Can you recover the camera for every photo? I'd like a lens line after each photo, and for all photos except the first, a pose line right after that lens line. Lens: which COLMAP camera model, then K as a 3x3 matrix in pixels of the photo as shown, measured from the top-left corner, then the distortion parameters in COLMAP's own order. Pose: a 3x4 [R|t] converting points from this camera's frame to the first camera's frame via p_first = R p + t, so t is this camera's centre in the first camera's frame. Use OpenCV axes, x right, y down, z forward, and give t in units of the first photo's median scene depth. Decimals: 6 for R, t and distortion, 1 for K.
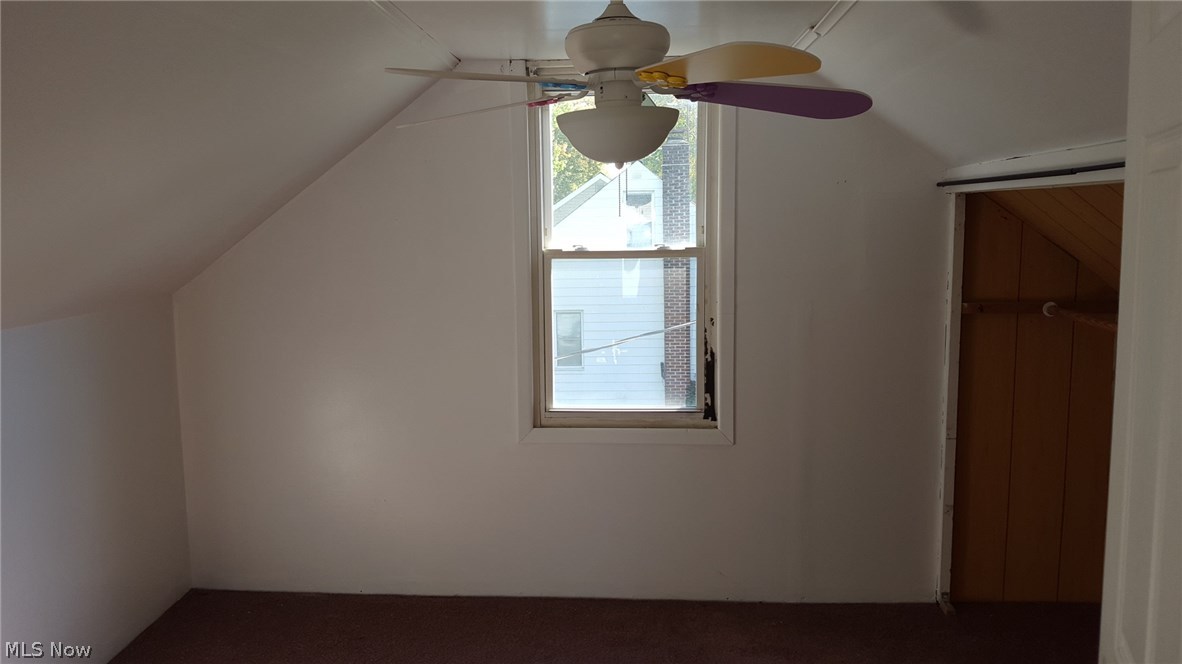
lens RADIAL K [[947.7, 0, 591.0], [0, 947.7, 332.0], [0, 0, 1]] dist [0.106950, -0.111478]
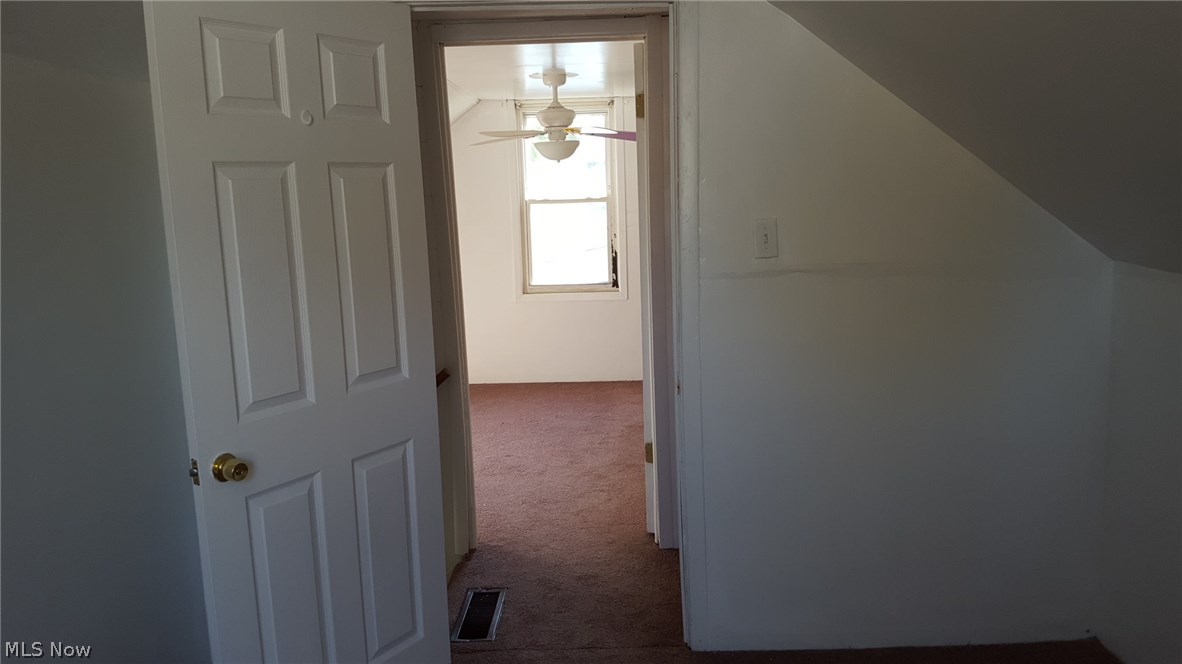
lens RADIAL K [[947.7, 0, 591.0], [0, 947.7, 332.0], [0, 0, 1]] dist [0.106950, -0.111478]
pose [[0.999305, -0.022929, 0.029391, 0.018129], [0.021844, 0.999087, 0.036715, 0.112187], [-0.030206, -0.036047, 0.998893, -0.918100]]
